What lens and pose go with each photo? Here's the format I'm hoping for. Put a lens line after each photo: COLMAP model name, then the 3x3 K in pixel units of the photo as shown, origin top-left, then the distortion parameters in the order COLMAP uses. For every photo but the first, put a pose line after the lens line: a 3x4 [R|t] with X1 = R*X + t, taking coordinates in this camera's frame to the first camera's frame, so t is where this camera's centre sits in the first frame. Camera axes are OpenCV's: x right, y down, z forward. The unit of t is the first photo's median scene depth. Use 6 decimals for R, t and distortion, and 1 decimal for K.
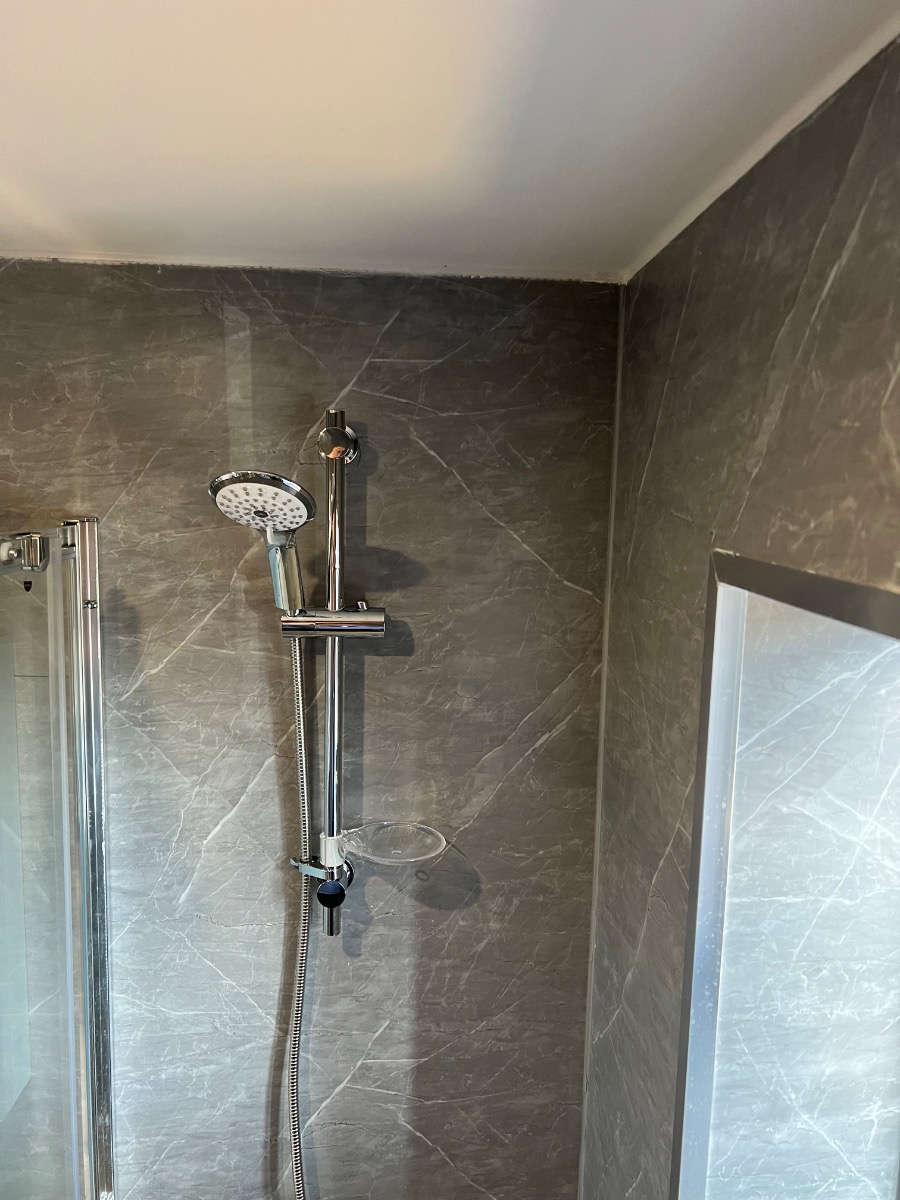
lens RADIAL K [[900.3, 0, 447.7], [0, 900.3, 606.8], [0, 0, 1]] dist [0.049645, -0.050021]
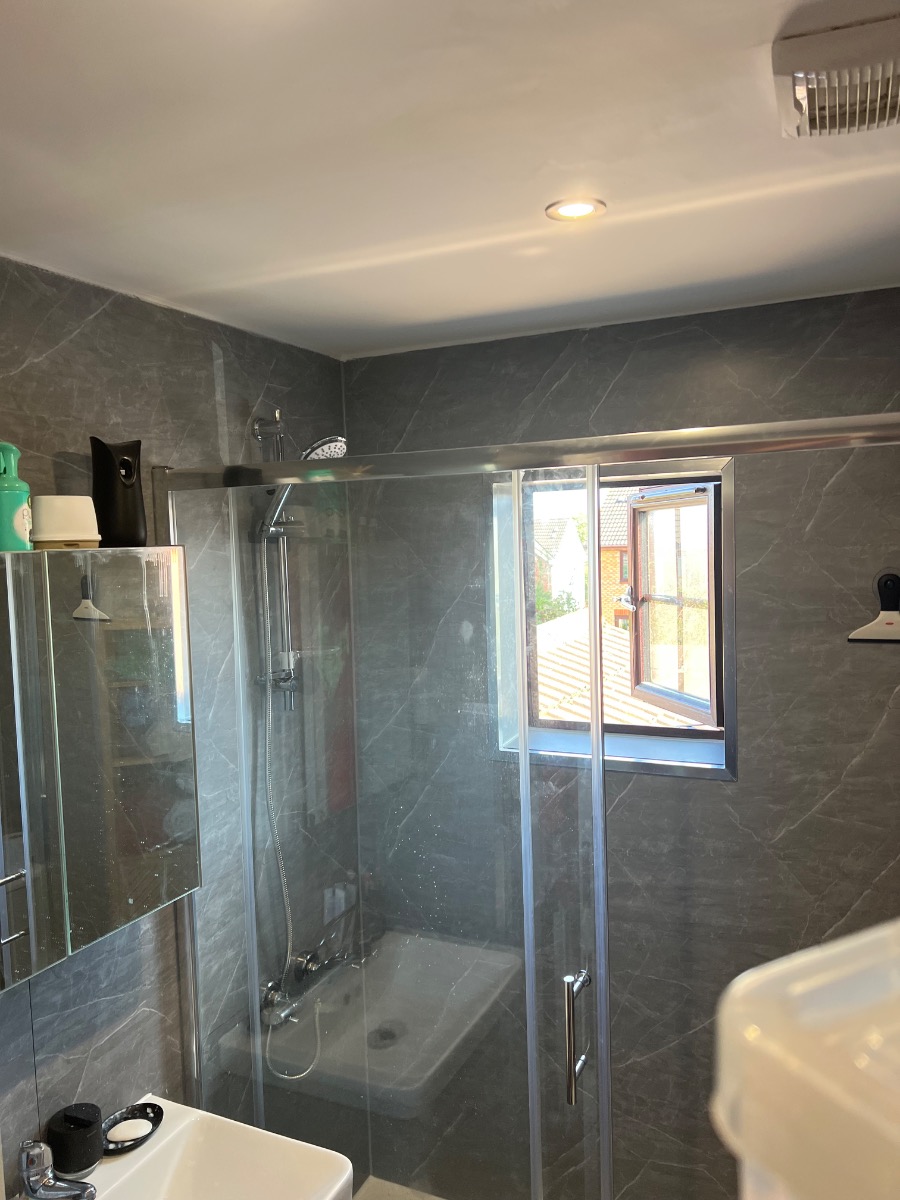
lens RADIAL K [[900.3, 0, 457.0], [0, 900.3, 616.0], [0, 0, 1]] dist [0.049645, -0.050021]
pose [[0.471284, -0.115967, 0.874325, -1.446886], [0.160552, 0.986035, 0.044242, 0.153879], [-0.867245, 0.119524, 0.483321, -0.134047]]
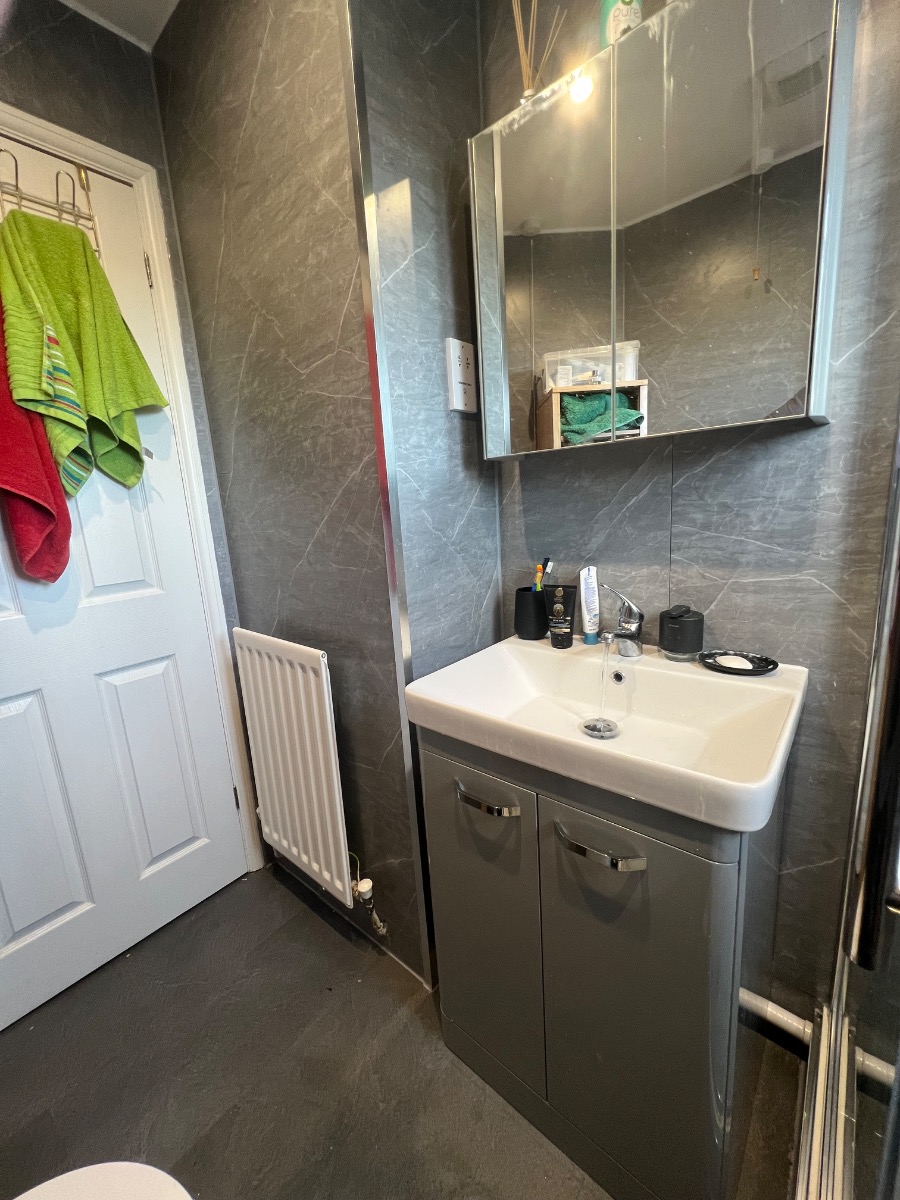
lens RADIAL K [[484.2, 0, 448.6], [0, 484.2, 599.5], [0, 0, 1]] dist [-0.001454, 0.000048]
pose [[0.716025, 0.067119, -0.694840, -0.373413], [-0.011167, 0.996341, 0.084736, 0.729601], [0.697985, -0.052913, 0.714155, 0.168378]]
